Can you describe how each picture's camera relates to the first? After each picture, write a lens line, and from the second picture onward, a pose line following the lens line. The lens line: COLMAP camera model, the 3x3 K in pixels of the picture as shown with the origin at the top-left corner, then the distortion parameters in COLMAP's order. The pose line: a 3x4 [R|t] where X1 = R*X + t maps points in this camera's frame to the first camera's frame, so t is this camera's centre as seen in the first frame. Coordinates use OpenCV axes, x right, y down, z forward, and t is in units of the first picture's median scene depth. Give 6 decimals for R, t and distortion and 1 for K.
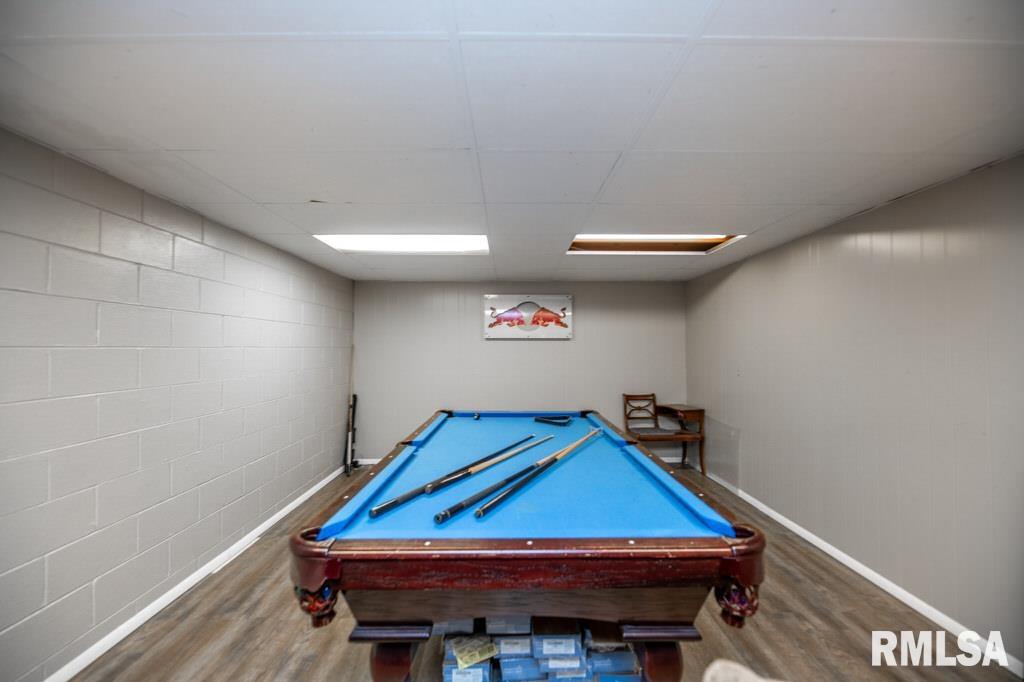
lens RADIAL K [[415.2, 0, 511.3], [0, 415.2, 339.0], [0, 0, 1]] dist [-0.001380, -0.000166]
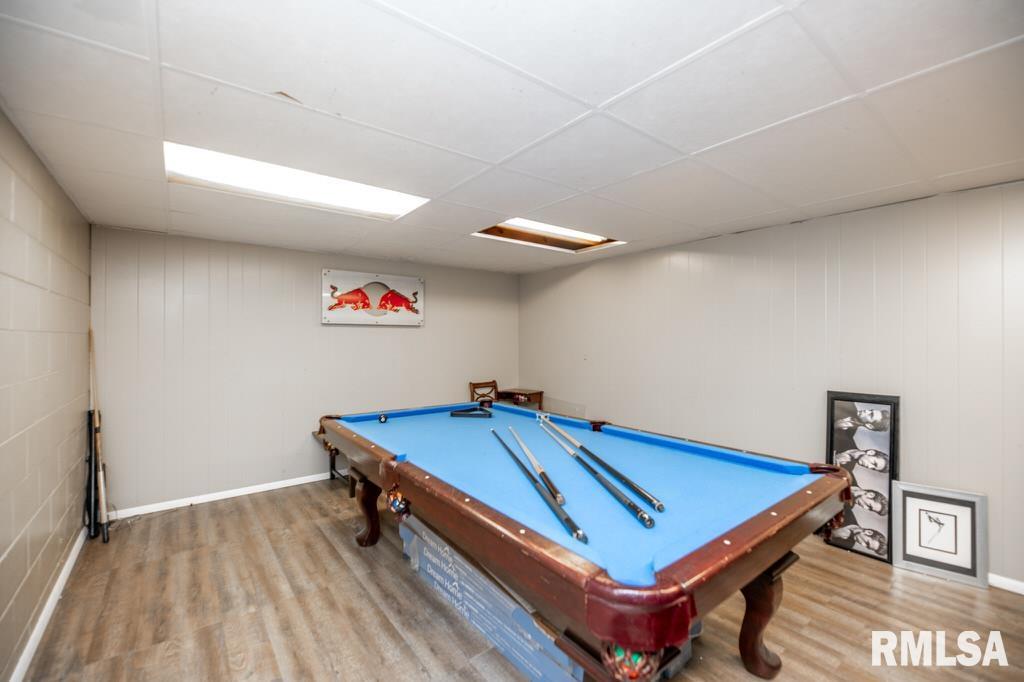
lens RADIAL K [[425.4, 0, 512.0], [0, 425.4, 341.0], [0, 0, 1]] dist [0.001318, 0.000027]
pose [[0.798761, -0.002768, 0.601643, -0.265674], [-0.014371, 0.999616, 0.023679, 0.007234], [-0.601477, -0.027560, 0.798414, 0.125803]]
